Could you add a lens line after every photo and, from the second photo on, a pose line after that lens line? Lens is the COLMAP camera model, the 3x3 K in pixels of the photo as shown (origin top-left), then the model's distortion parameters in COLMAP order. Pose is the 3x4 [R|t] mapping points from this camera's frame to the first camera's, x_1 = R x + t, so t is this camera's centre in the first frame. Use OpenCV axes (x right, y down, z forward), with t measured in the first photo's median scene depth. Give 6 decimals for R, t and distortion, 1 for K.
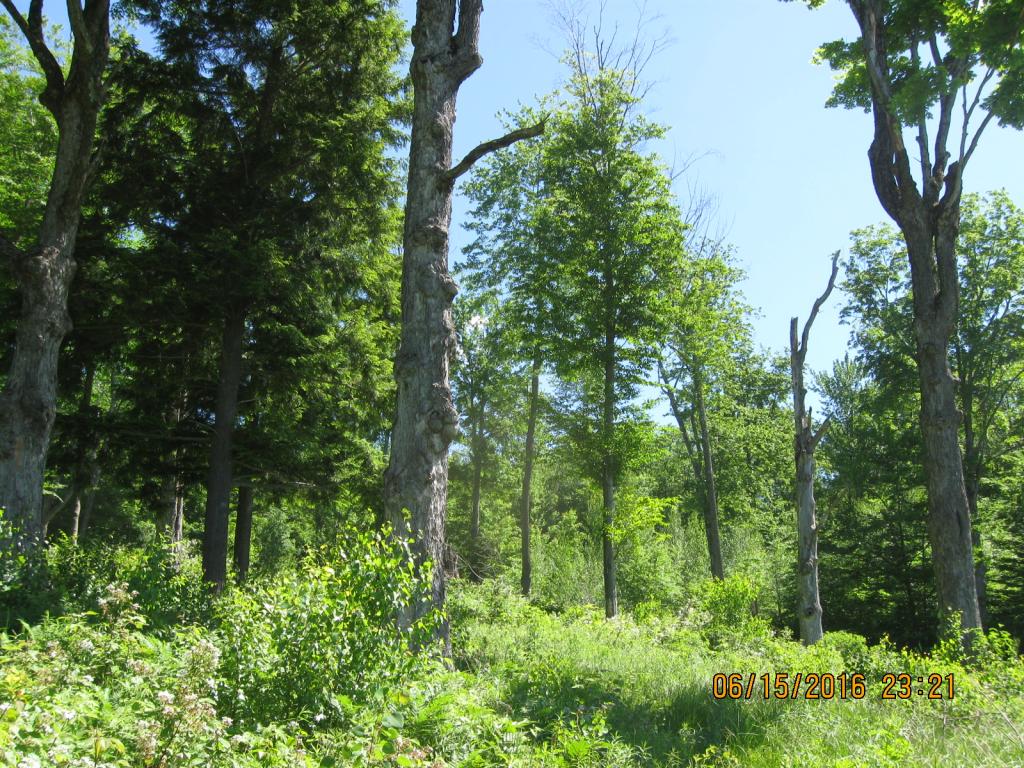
lens RADIAL K [[1073.5, 0, 506.1], [0, 1073.5, 380.7], [0, 0, 1]] dist [-0.120564, 0.000000]
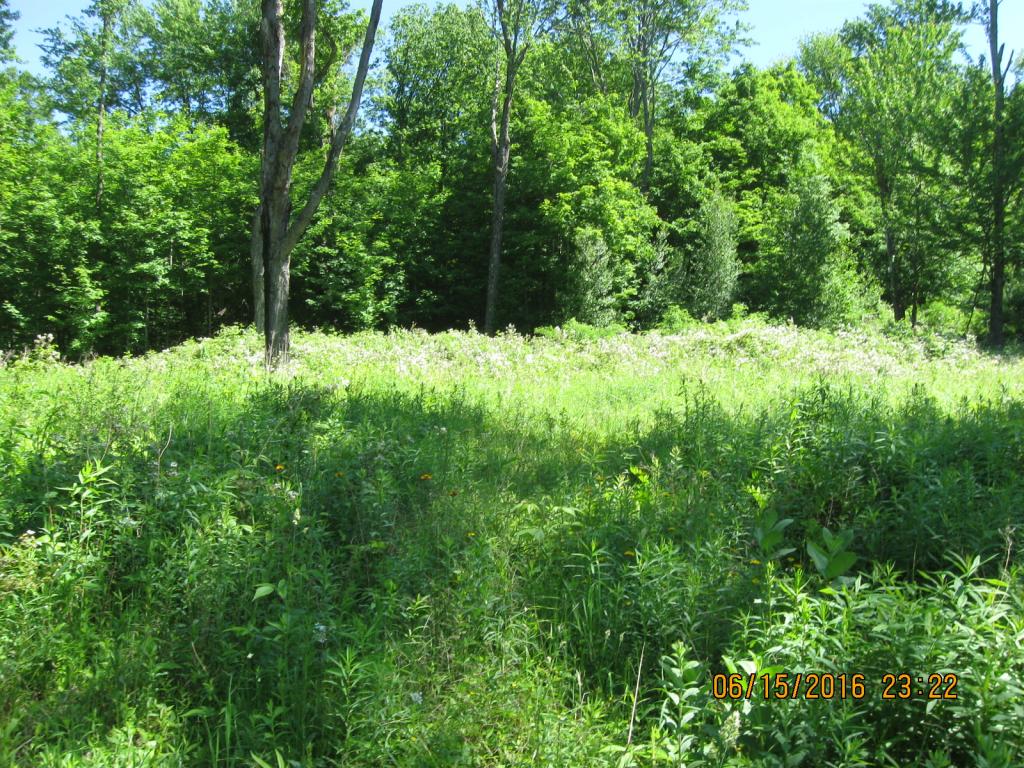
lens RADIAL K [[1073.5, 0, 514.1], [0, 1073.5, 388.3], [0, 0, 1]] dist [-0.120564, 0.000000]
pose [[0.867498, -0.068204, -0.492743, -0.080518], [0.205454, 0.951246, 0.230043, 0.068116], [0.453030, -0.300798, 0.839217, 0.420785]]
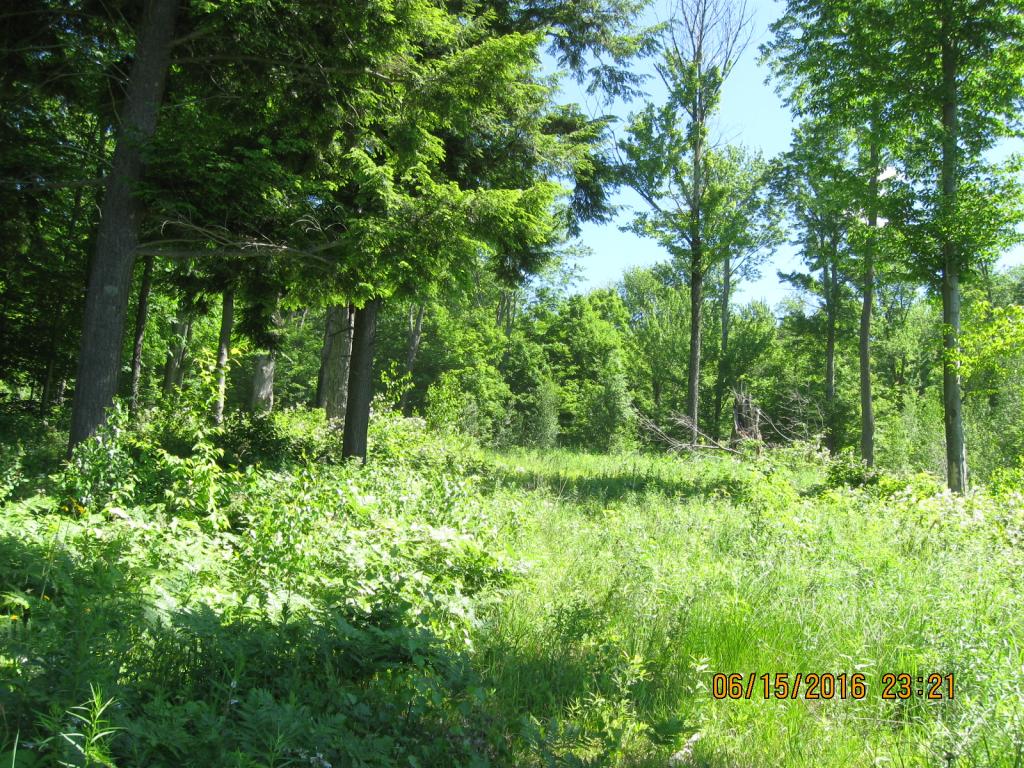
lens RADIAL K [[1073.5, 0, 516.0], [0, 1073.5, 391.8], [0, 0, 1]] dist [-0.120564, 0.000000]
pose [[0.939838, -0.026861, -0.340563, 0.024085], [0.069558, 0.991067, 0.113787, 0.025713], [0.334465, -0.130630, 0.933311, 0.118489]]
